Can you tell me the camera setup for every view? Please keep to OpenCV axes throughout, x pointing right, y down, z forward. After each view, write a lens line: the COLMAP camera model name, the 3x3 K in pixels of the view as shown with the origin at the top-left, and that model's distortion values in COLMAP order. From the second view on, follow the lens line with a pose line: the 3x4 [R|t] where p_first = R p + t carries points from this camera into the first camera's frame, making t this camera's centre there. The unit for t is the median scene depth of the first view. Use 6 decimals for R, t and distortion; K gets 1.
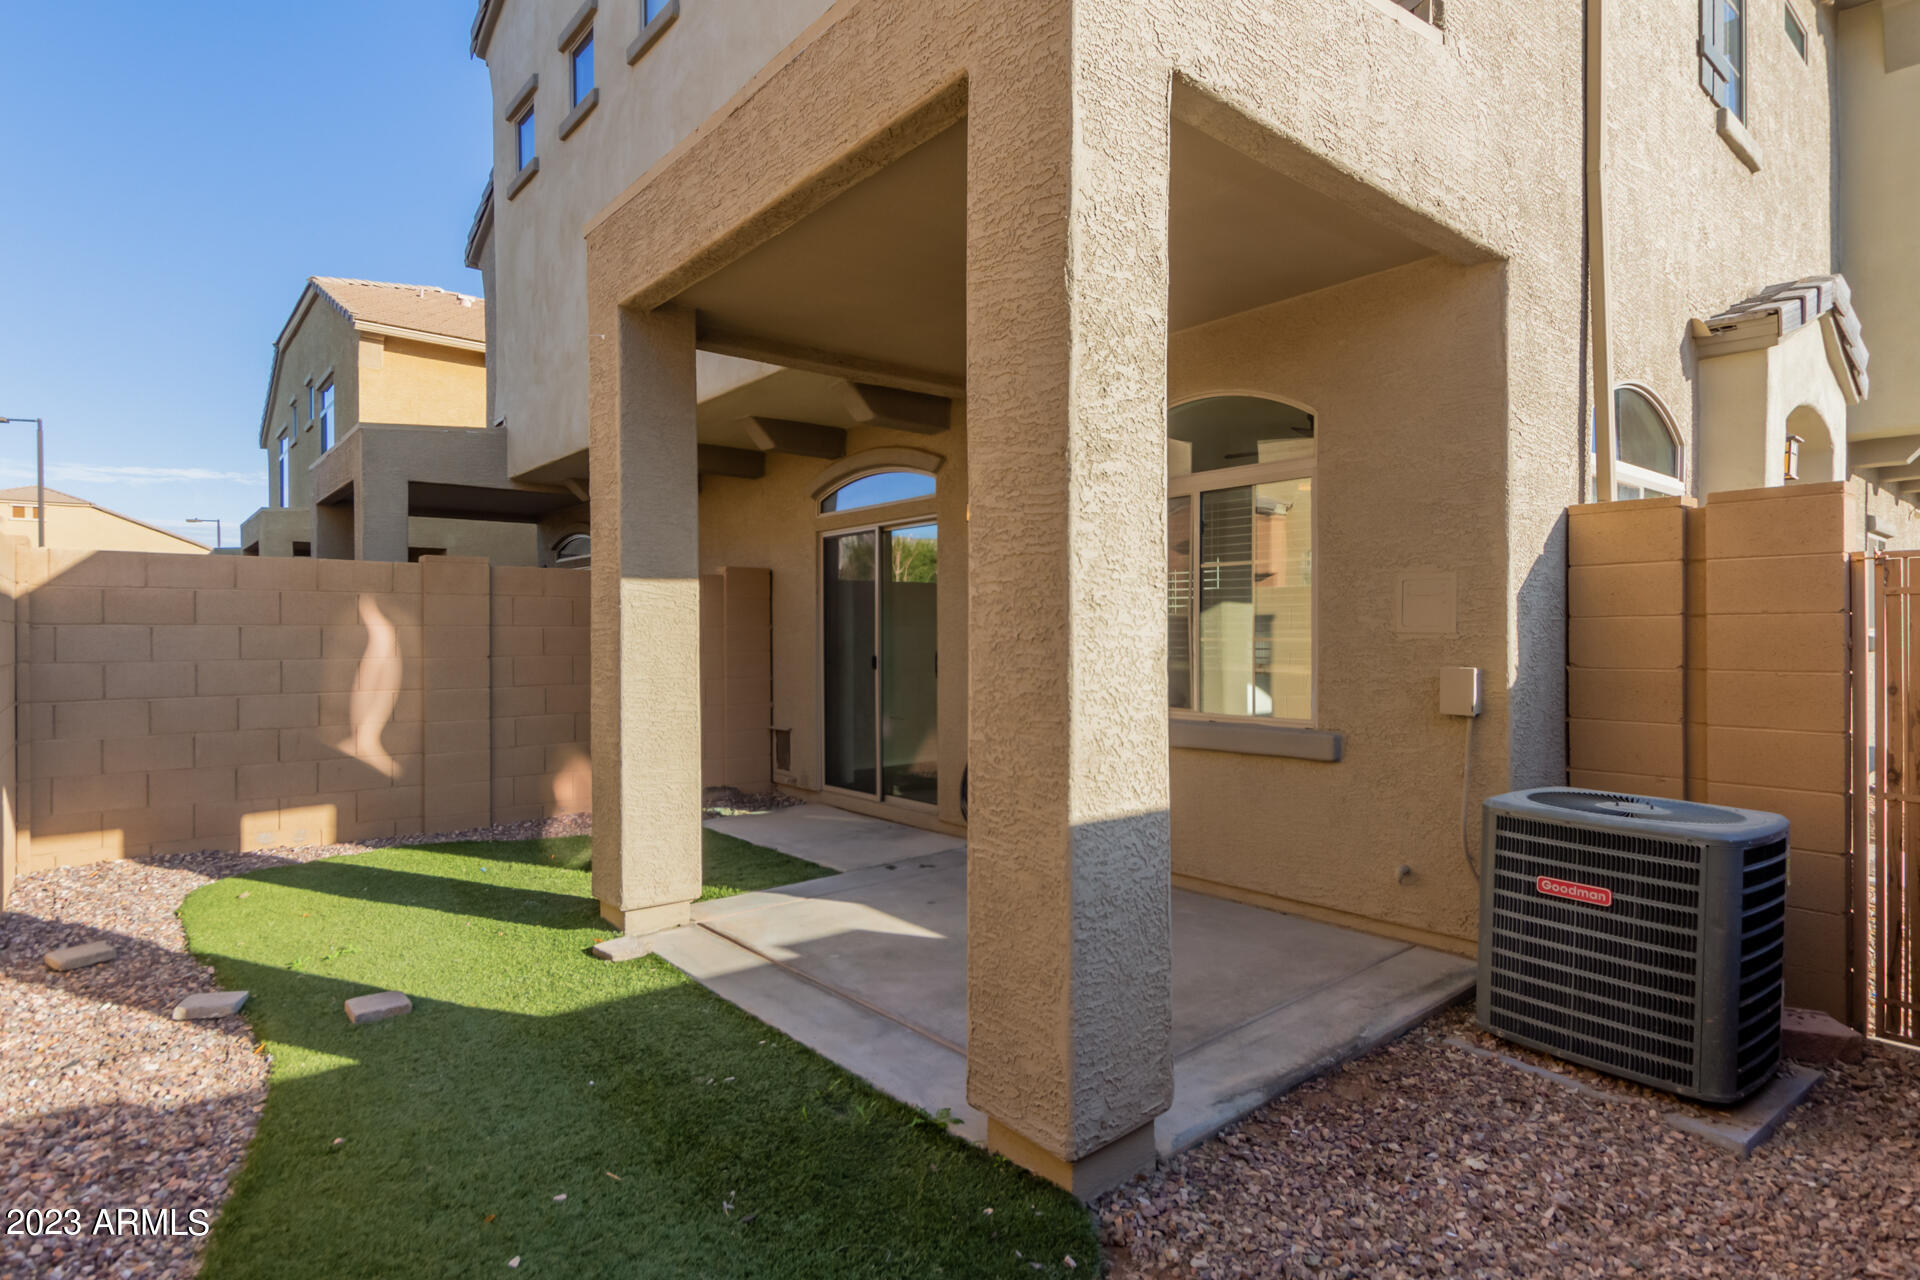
lens RADIAL K [[968.9, 0, 961.9], [0, 968.9, 637.2], [0, 0, 1]] dist [0.005476, 0.001008]
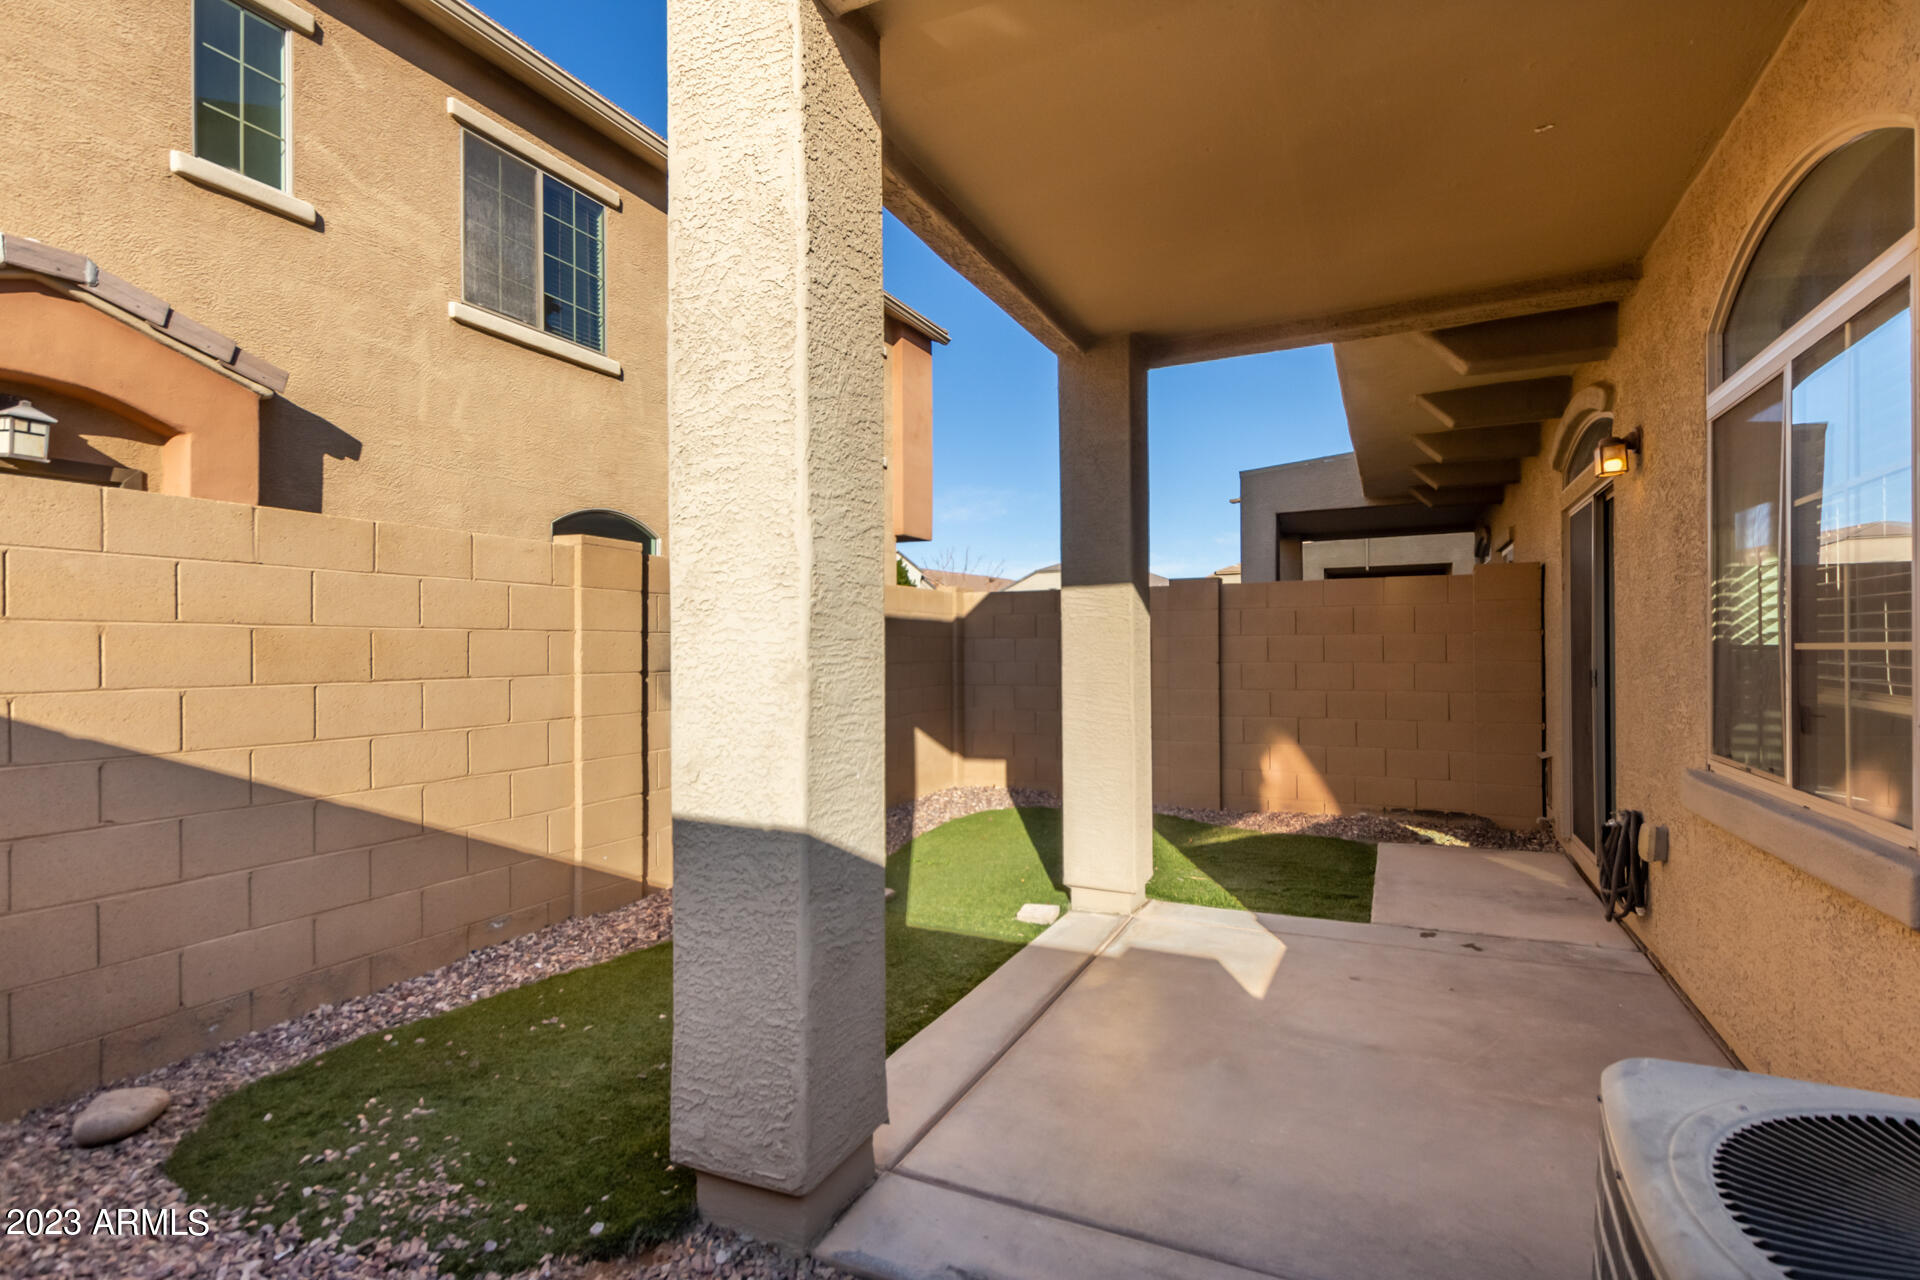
lens RADIAL K [[896.8, 0, 967.9], [0, 896.8, 644.6], [0, 0, 1]] dist [0.003334, -0.001517]
pose [[0.420641, -0.002424, -0.907224, 0.484190], [0.000408, 0.999997, -0.002482, 0.001993], [0.907227, 0.000674, 0.420641, 0.391084]]
